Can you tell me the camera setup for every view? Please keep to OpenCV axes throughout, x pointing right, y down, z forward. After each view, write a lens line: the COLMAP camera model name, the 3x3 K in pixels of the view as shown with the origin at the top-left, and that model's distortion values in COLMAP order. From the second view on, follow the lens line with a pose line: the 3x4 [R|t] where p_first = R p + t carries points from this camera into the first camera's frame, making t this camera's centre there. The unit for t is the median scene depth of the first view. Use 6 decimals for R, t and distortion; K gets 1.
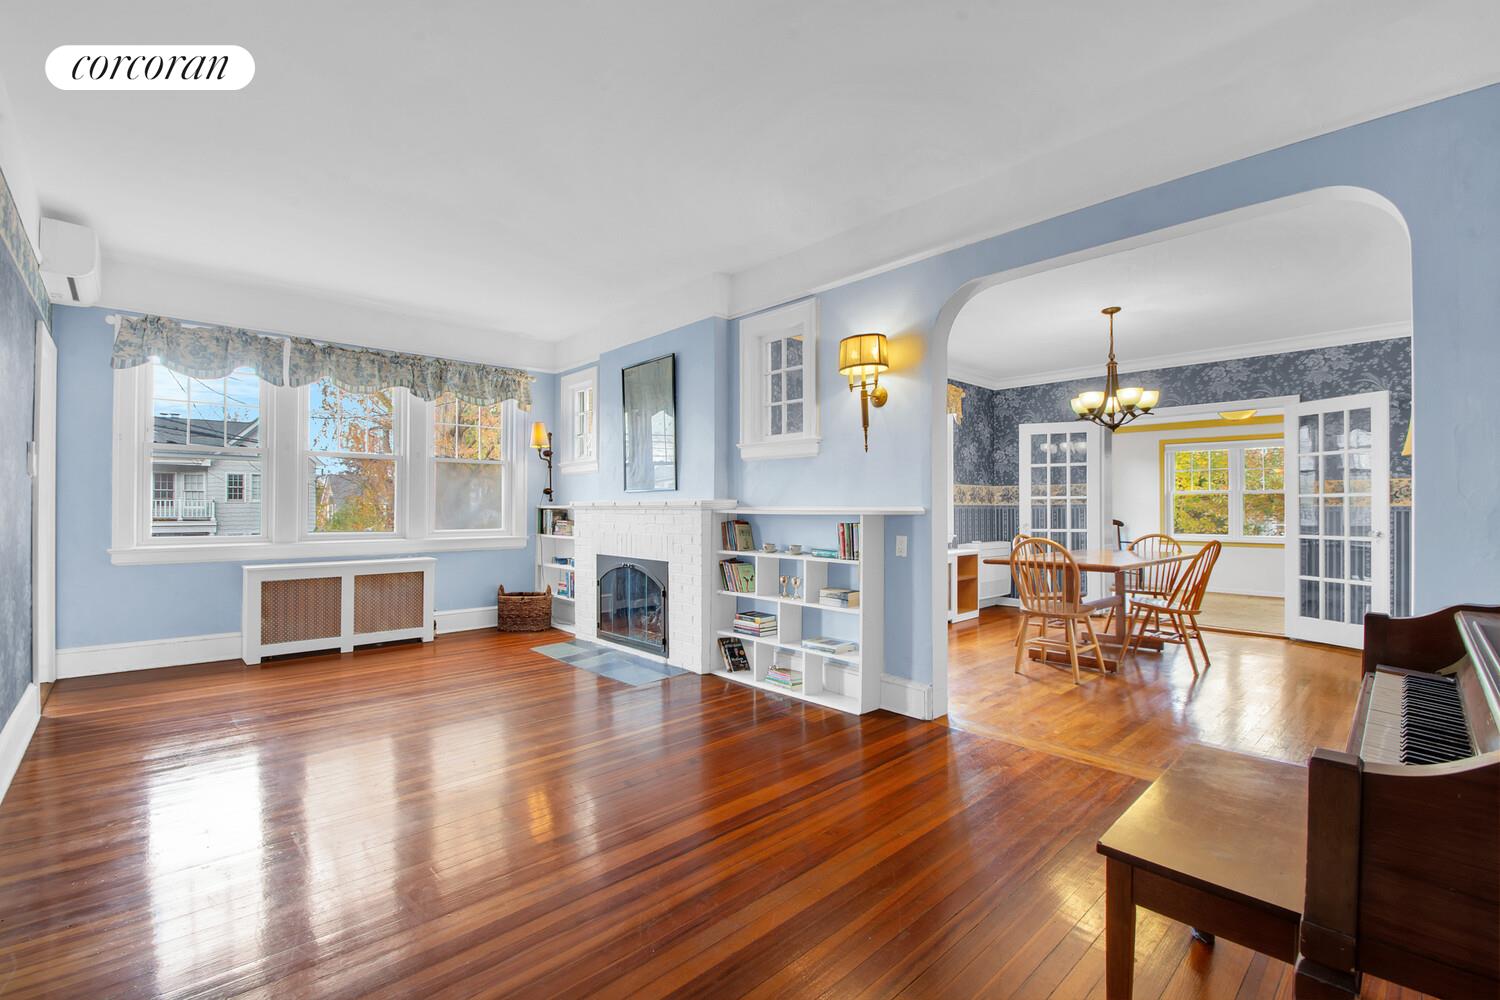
lens RADIAL K [[671.6, 0, 753.3], [0, 671.6, 507.2], [0, 0, 1]] dist [0.035129, -0.029056]
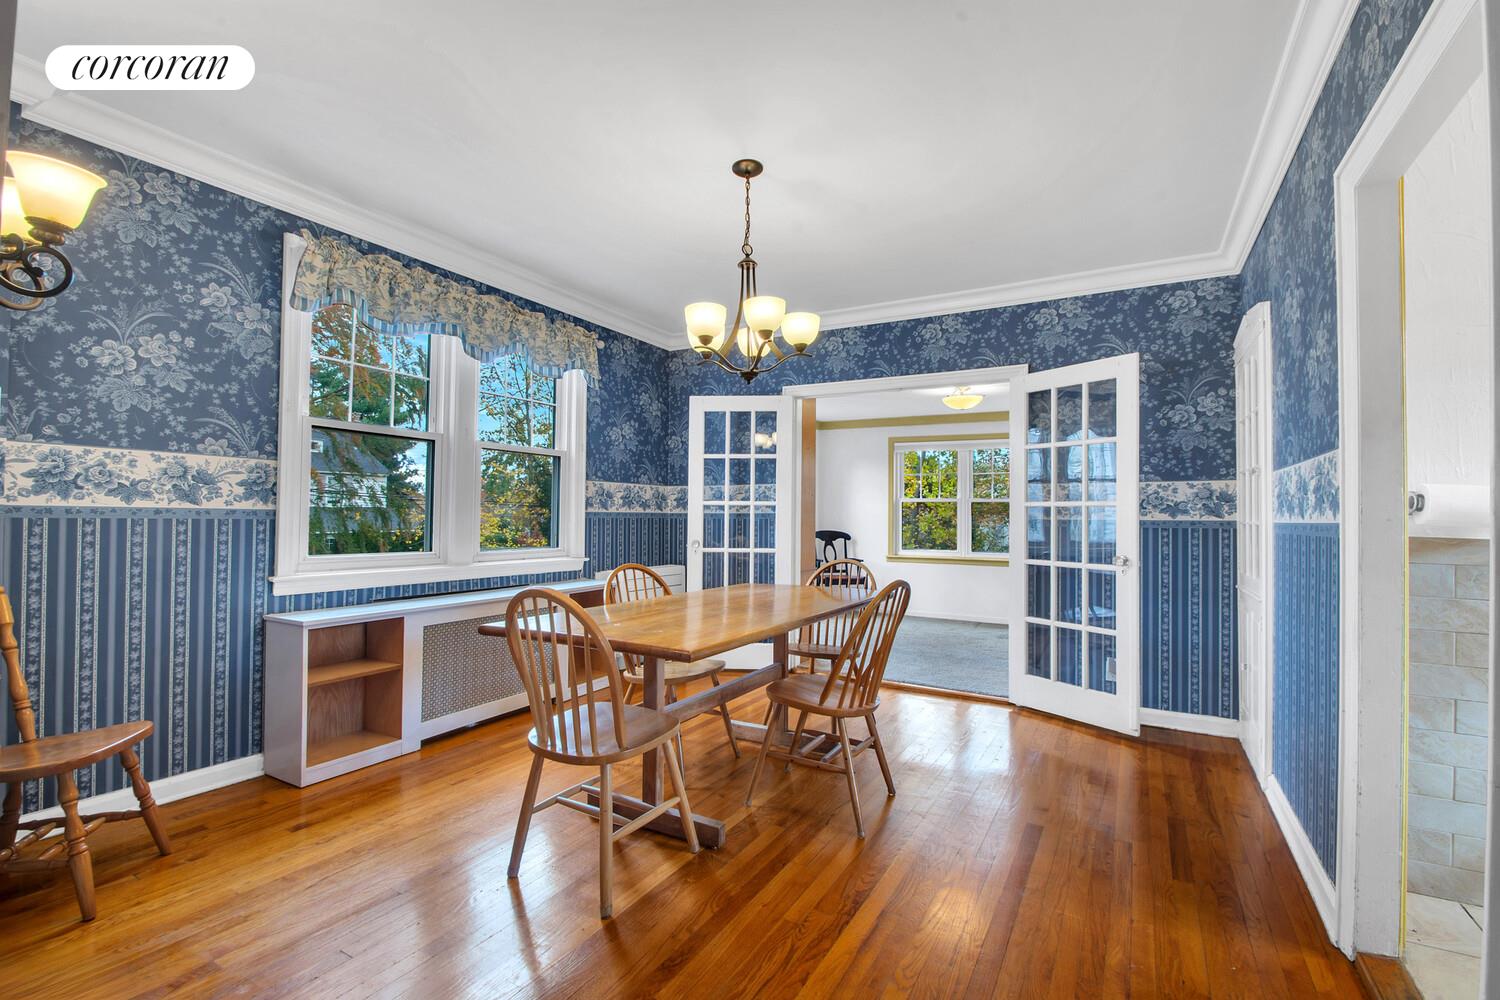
lens RADIAL K [[671.6, 0, 753.3], [0, 671.6, 507.2], [0, 0, 1]] dist [0.035129, -0.029056]
pose [[0.957996, 0.012908, 0.286492, 0.317900], [-0.010381, 0.999893, -0.010337, -0.003529], [-0.286595, 0.006929, 0.958027, 0.392732]]
